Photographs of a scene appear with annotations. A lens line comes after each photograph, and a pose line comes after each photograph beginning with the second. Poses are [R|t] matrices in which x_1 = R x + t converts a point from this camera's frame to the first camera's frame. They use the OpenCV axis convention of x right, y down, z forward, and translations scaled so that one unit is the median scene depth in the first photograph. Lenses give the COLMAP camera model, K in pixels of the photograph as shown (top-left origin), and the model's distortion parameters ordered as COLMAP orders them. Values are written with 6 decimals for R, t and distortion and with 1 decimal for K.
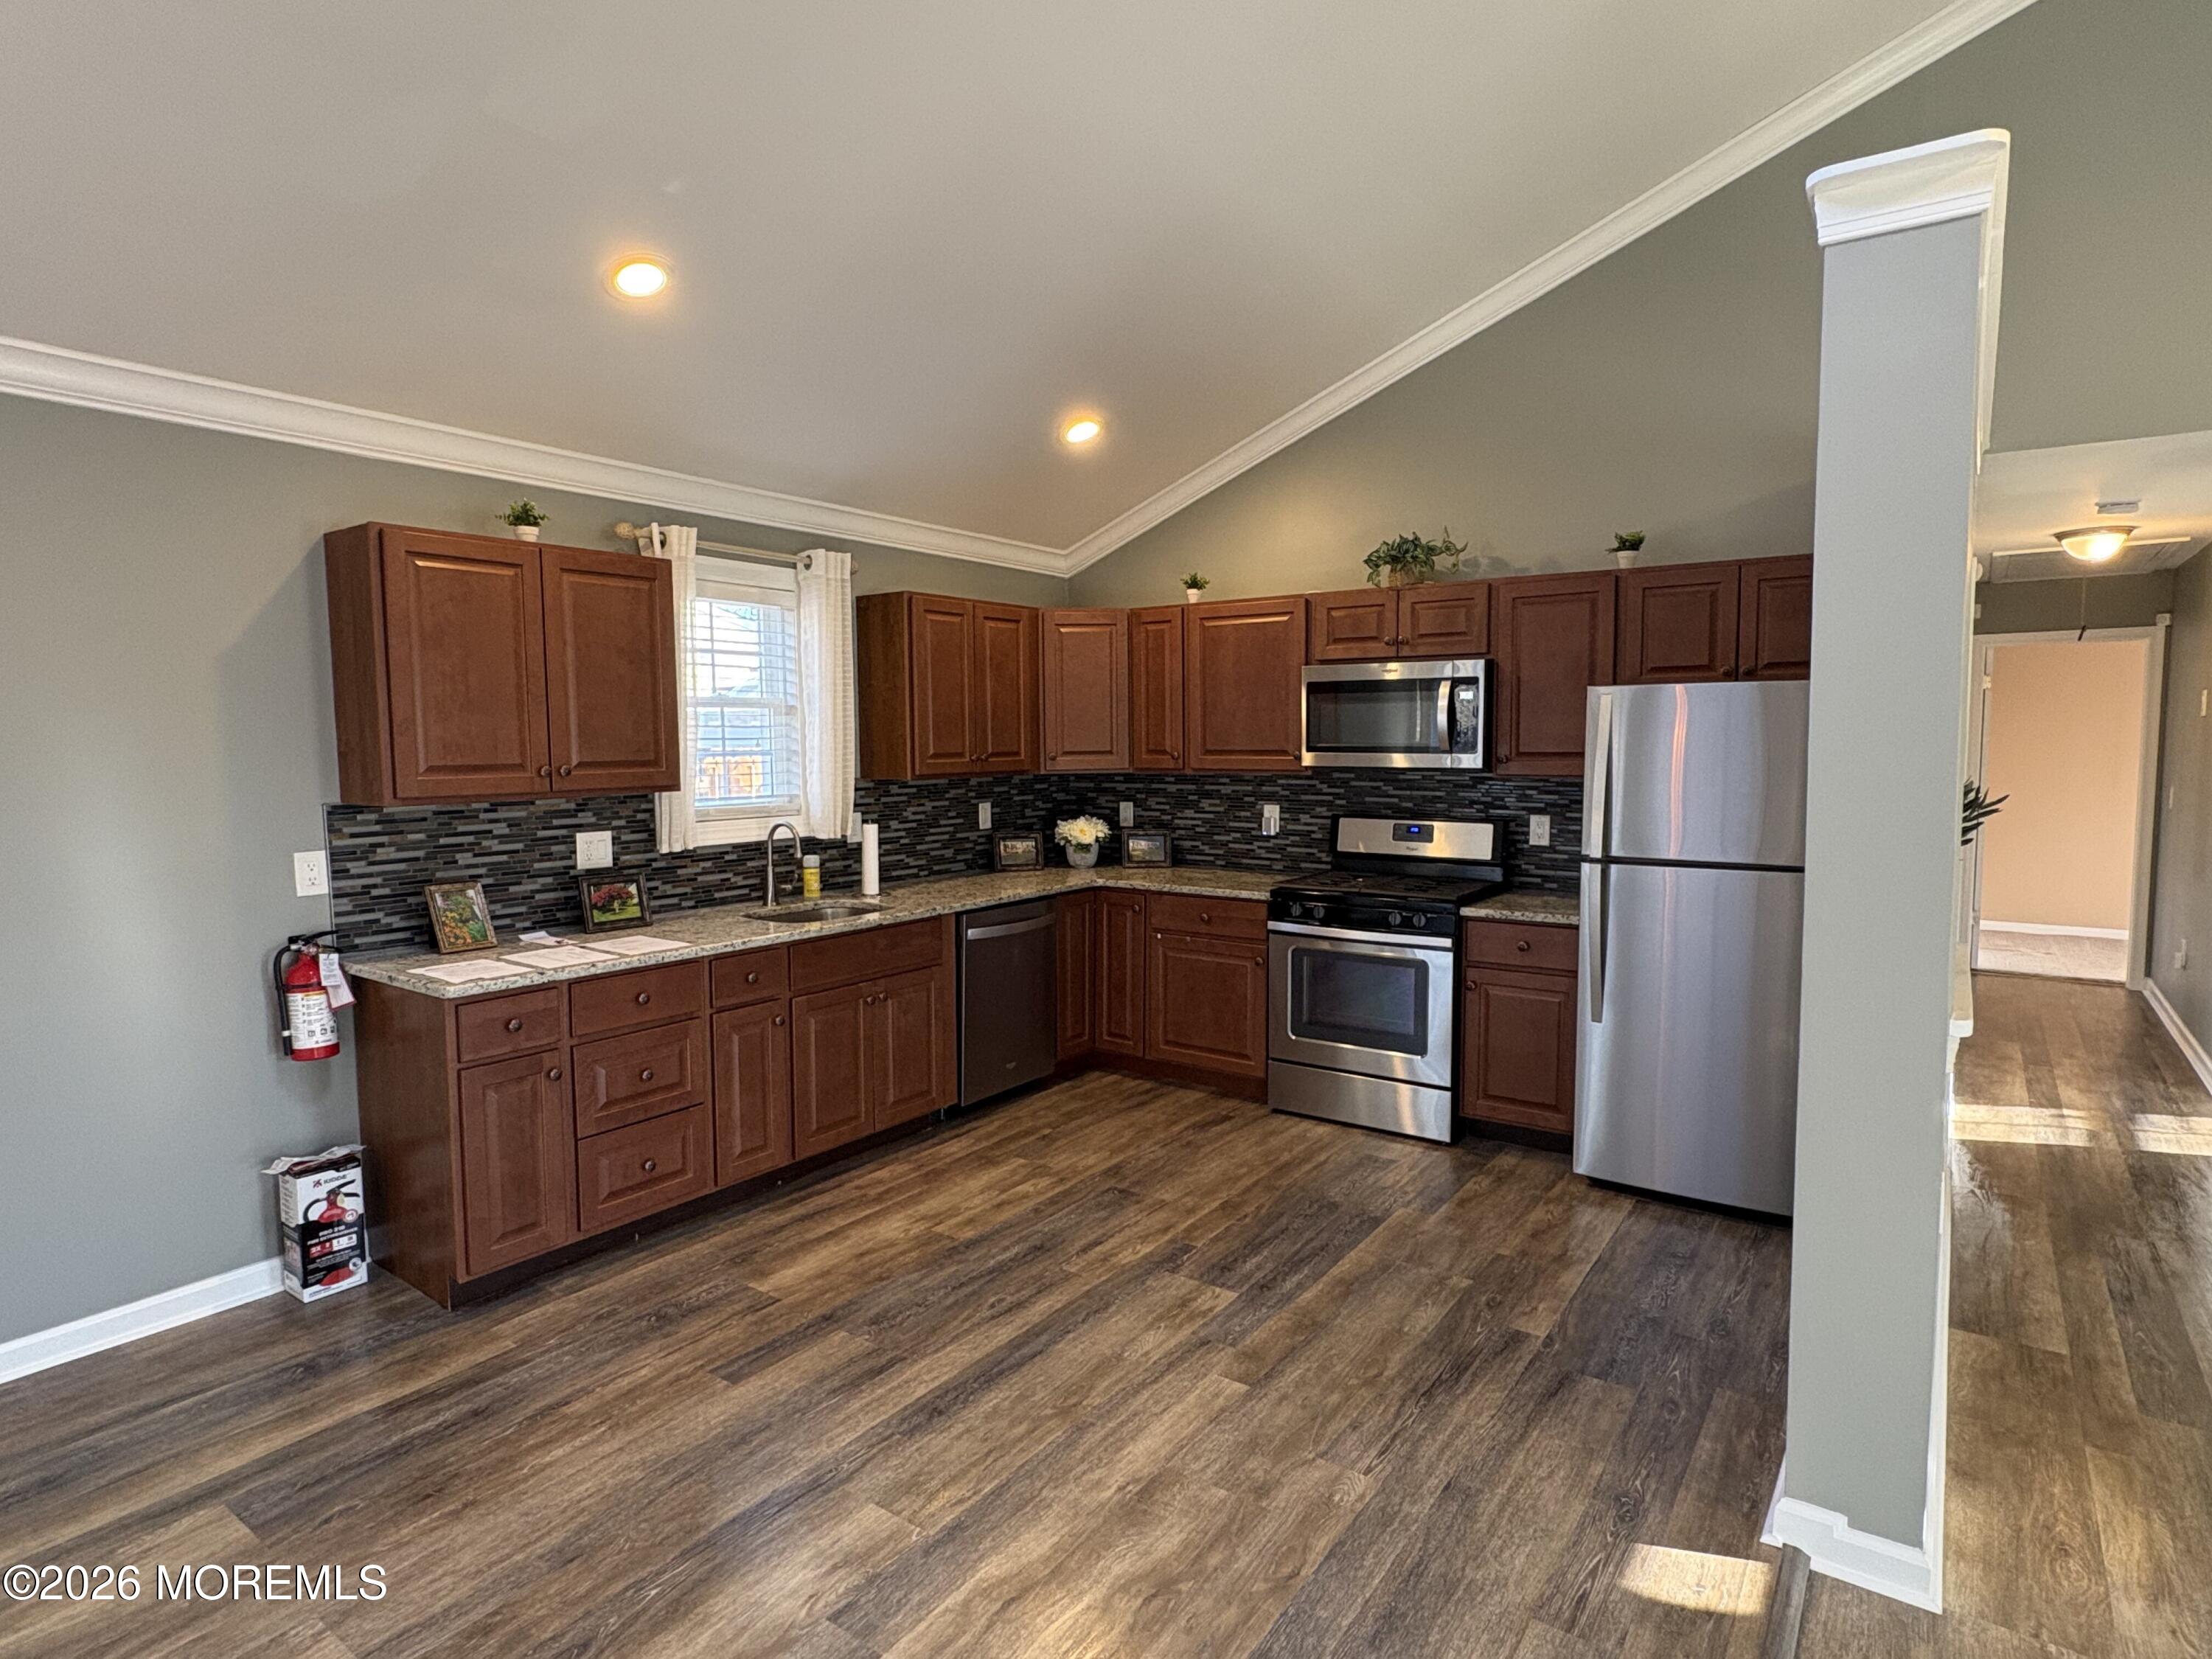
lens RADIAL K [[1177.1, 0, 1104.0], [0, 1177.1, 832.4], [0, 0, 1]] dist [-0.006620, 0.010592]
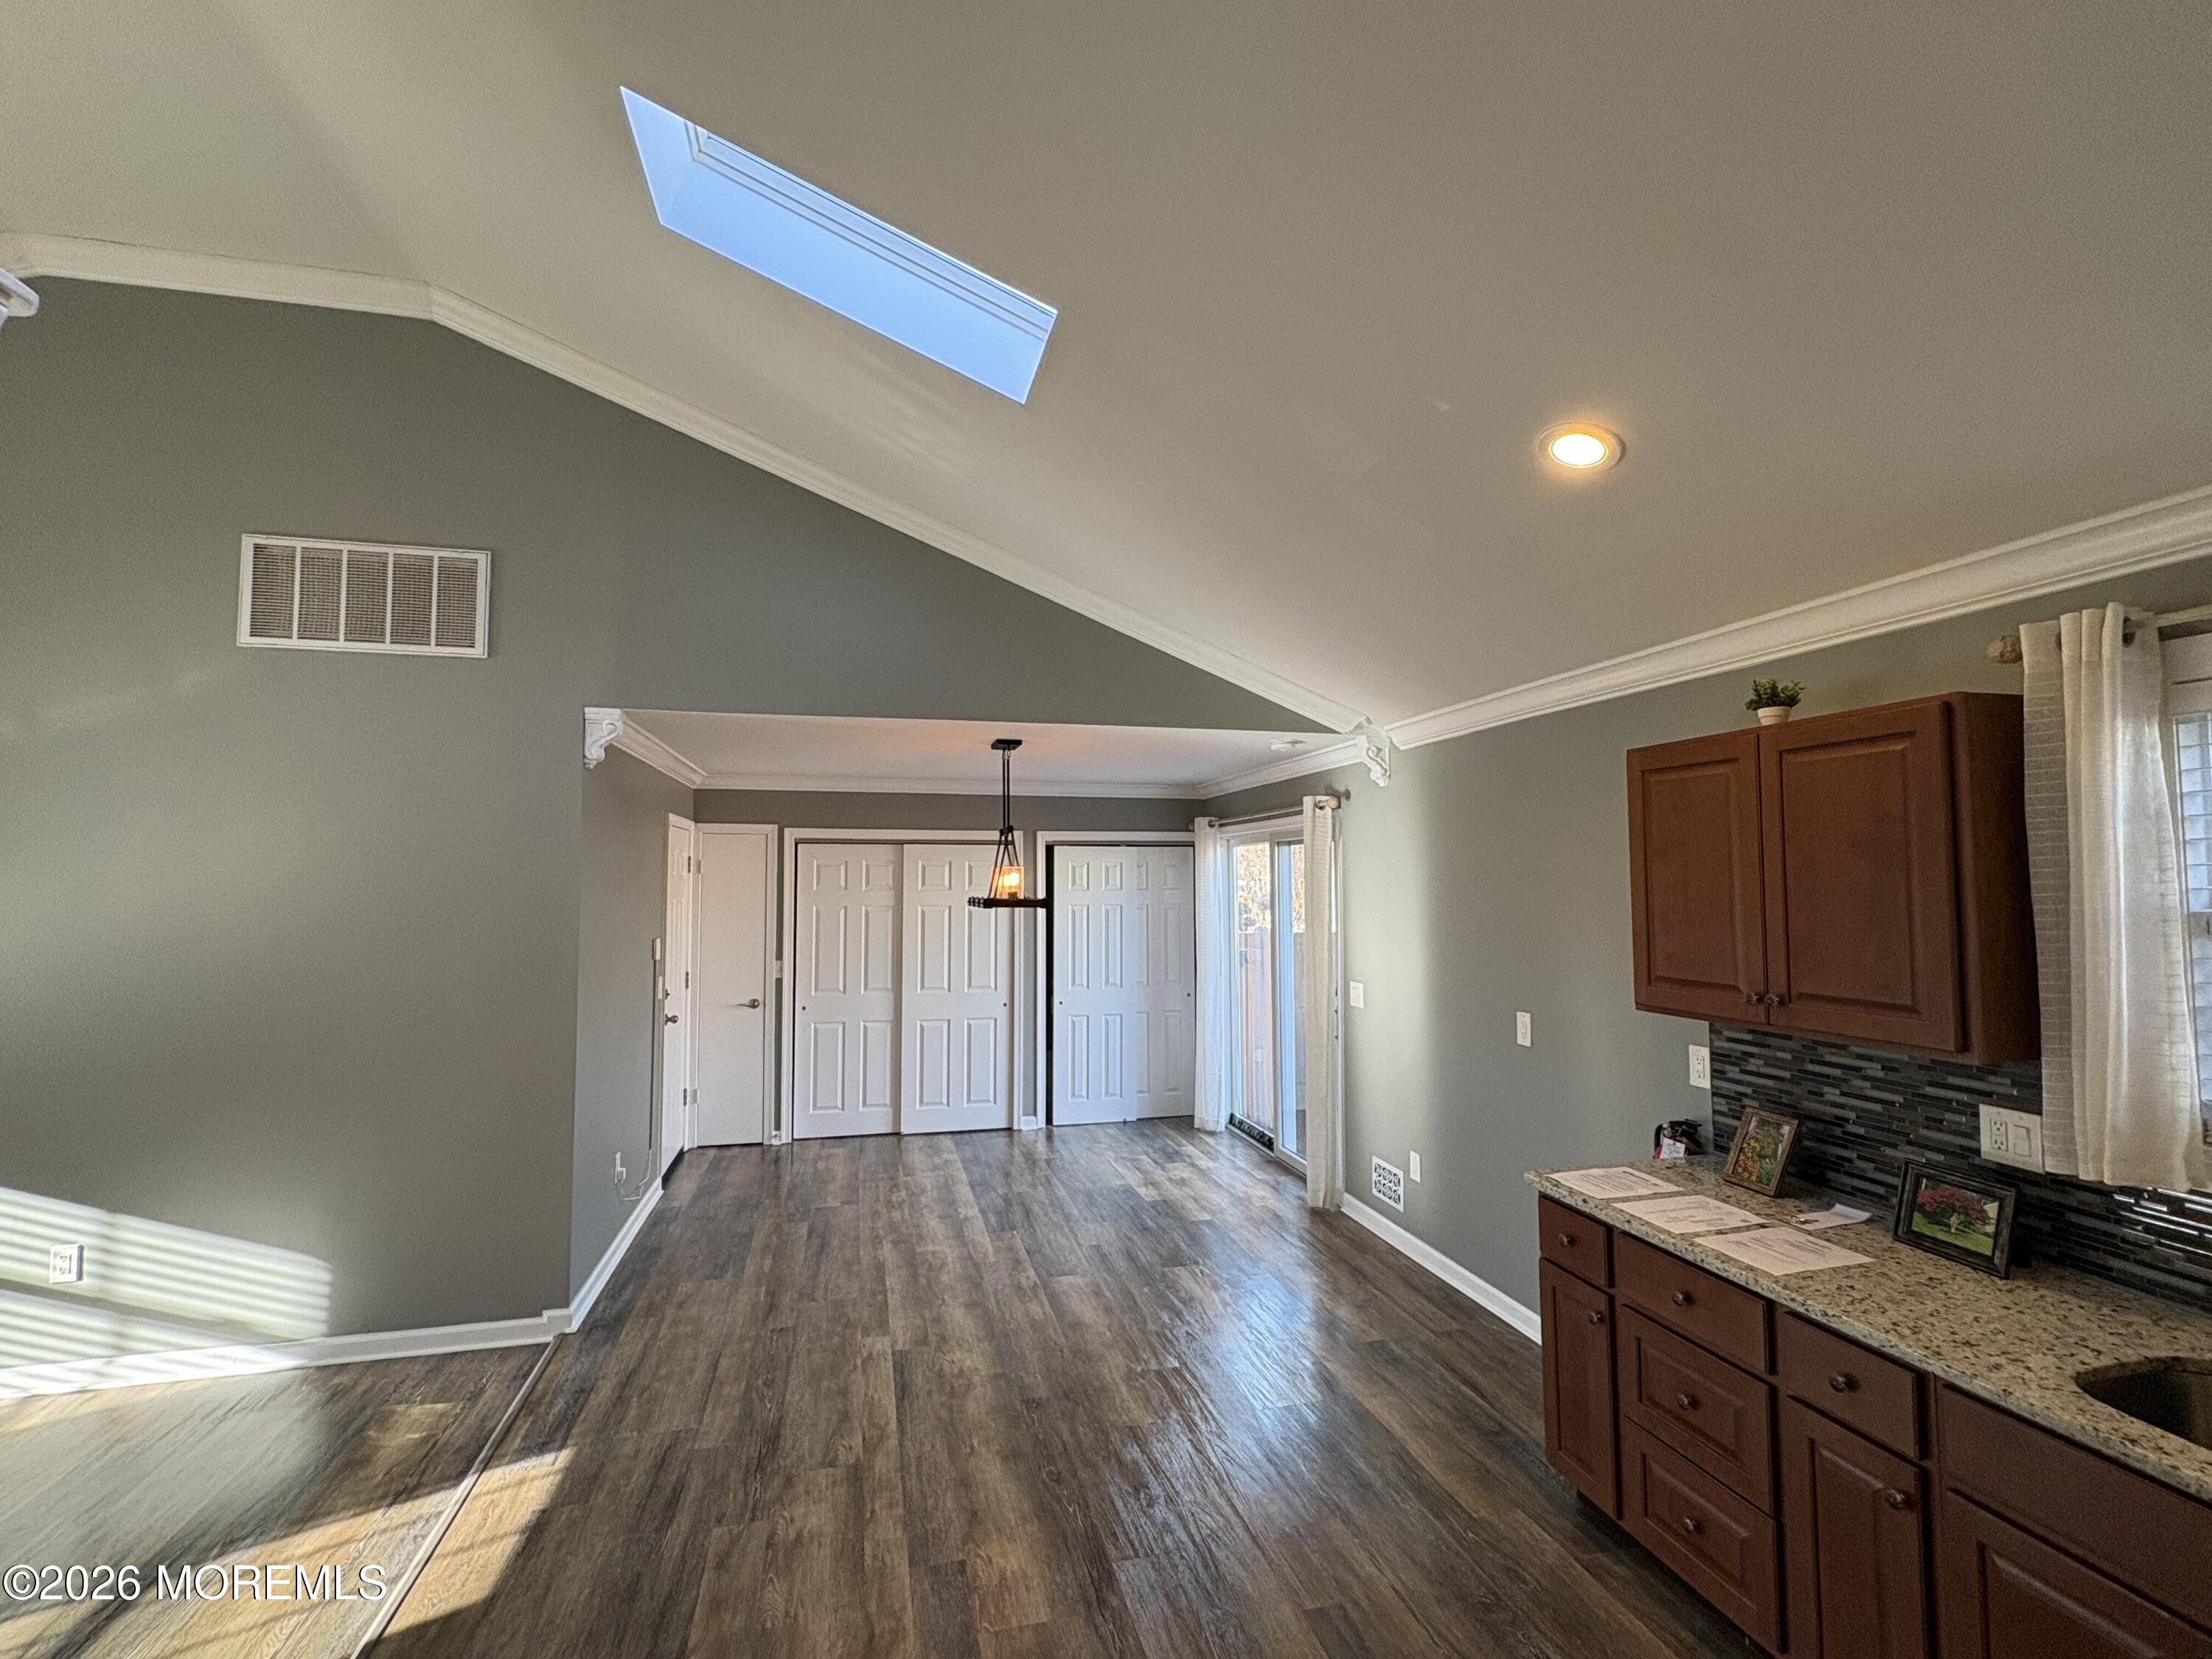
lens RADIAL K [[997.4, 0, 1106.0], [0, 997.4, 829.5], [0, 0, 1]] dist [0.000065, -0.000241]
pose [[-0.645643, -0.027055, -0.763160, 0.329696], [-0.051364, 0.998648, 0.008051, -0.138929], [0.761910, 0.044397, -0.646160, 0.996220]]
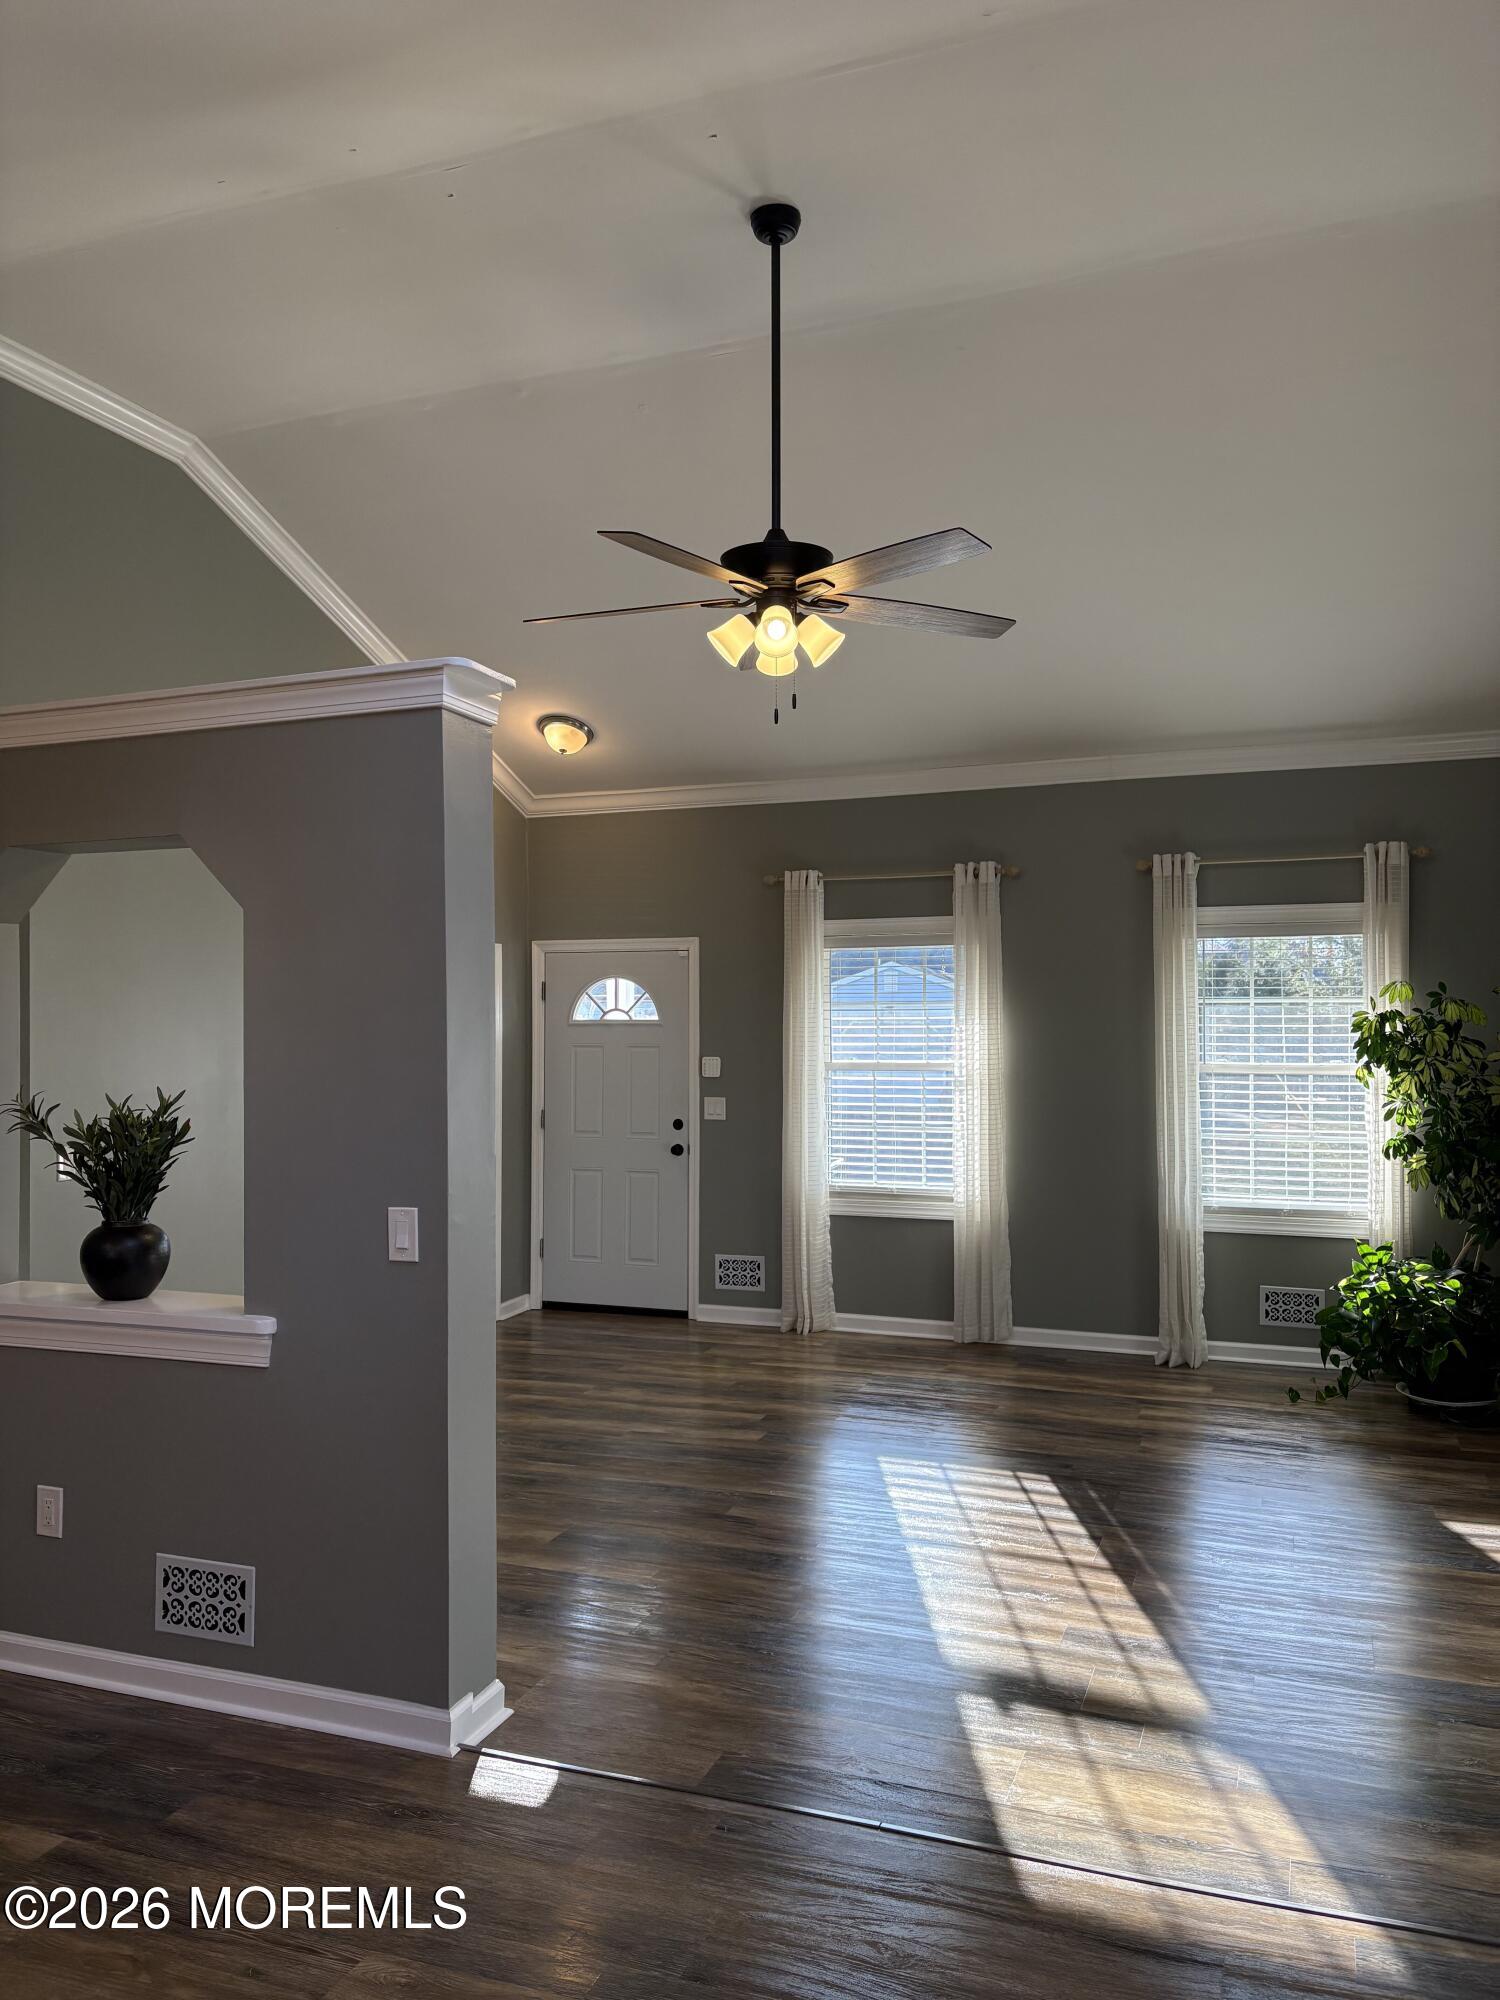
lens RADIAL K [[1500.5, 0, 750.0], [0, 1500.5, 1000.0], [0, 0, 1]] dist [0.061287, -0.063089]
pose [[-0.257008, 0.026158, 0.966055, -0.579041], [0.083024, 0.996536, -0.004895, -0.072076], [-0.962836, 0.078947, -0.258289, 0.594932]]
